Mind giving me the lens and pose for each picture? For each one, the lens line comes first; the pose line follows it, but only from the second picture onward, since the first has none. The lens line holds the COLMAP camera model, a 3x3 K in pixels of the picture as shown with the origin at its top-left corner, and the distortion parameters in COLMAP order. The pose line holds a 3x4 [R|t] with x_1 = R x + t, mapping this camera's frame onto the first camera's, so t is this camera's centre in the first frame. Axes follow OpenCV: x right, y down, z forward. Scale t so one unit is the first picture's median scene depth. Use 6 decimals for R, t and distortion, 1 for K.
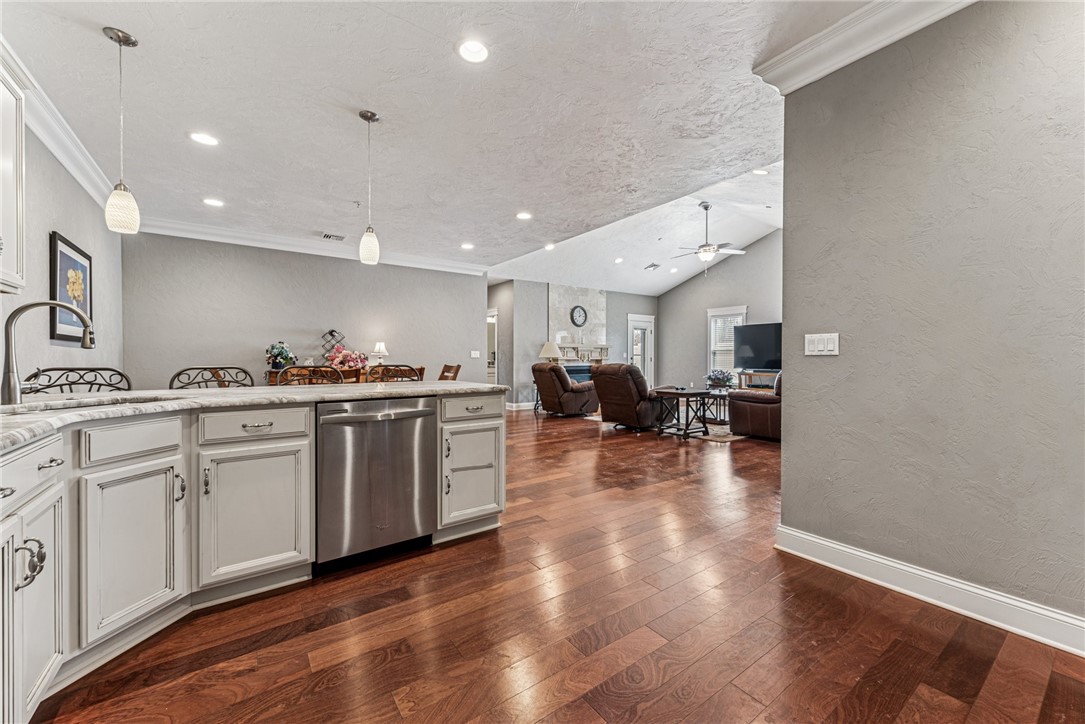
lens RADIAL K [[430.0, 0, 542.5], [0, 430.0, 362.0], [0, 0, 1]] dist [-0.001000, -0.000080]
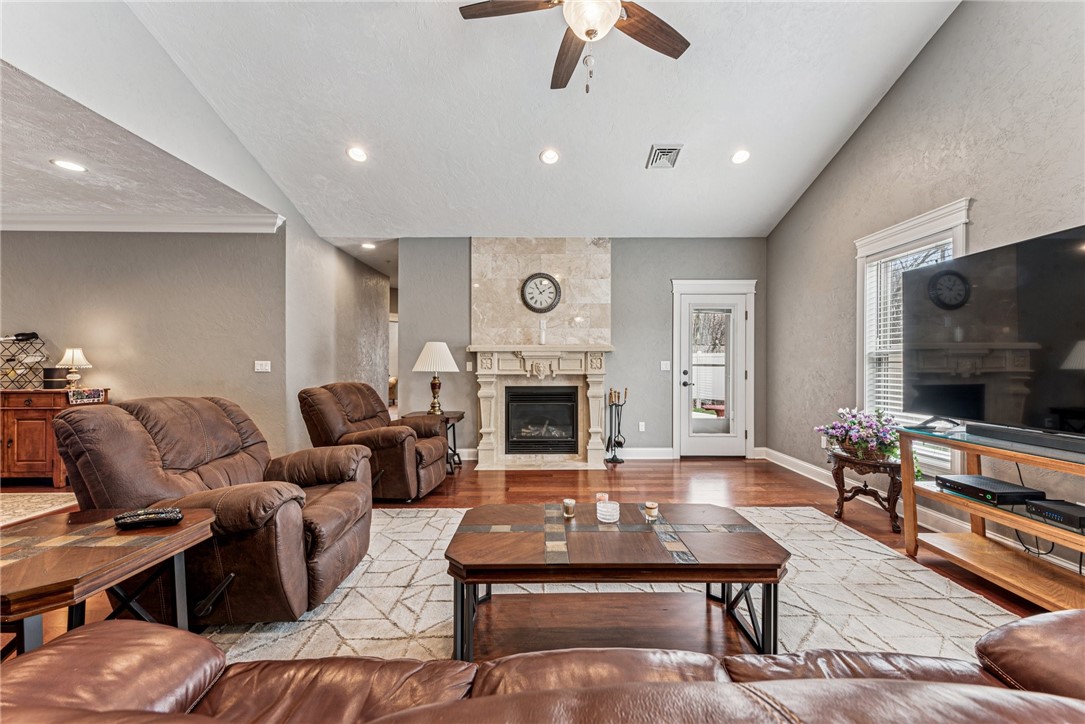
lens RADIAL K [[430.0, 0, 542.5], [0, 430.0, 362.0], [0, 0, 1]] dist [-0.001000, -0.000080]
pose [[0.812782, -0.002355, -0.582564, 0.396472], [-0.007096, 0.999878, -0.013942, -0.013969], [0.582525, 0.015466, 0.812665, 0.578363]]
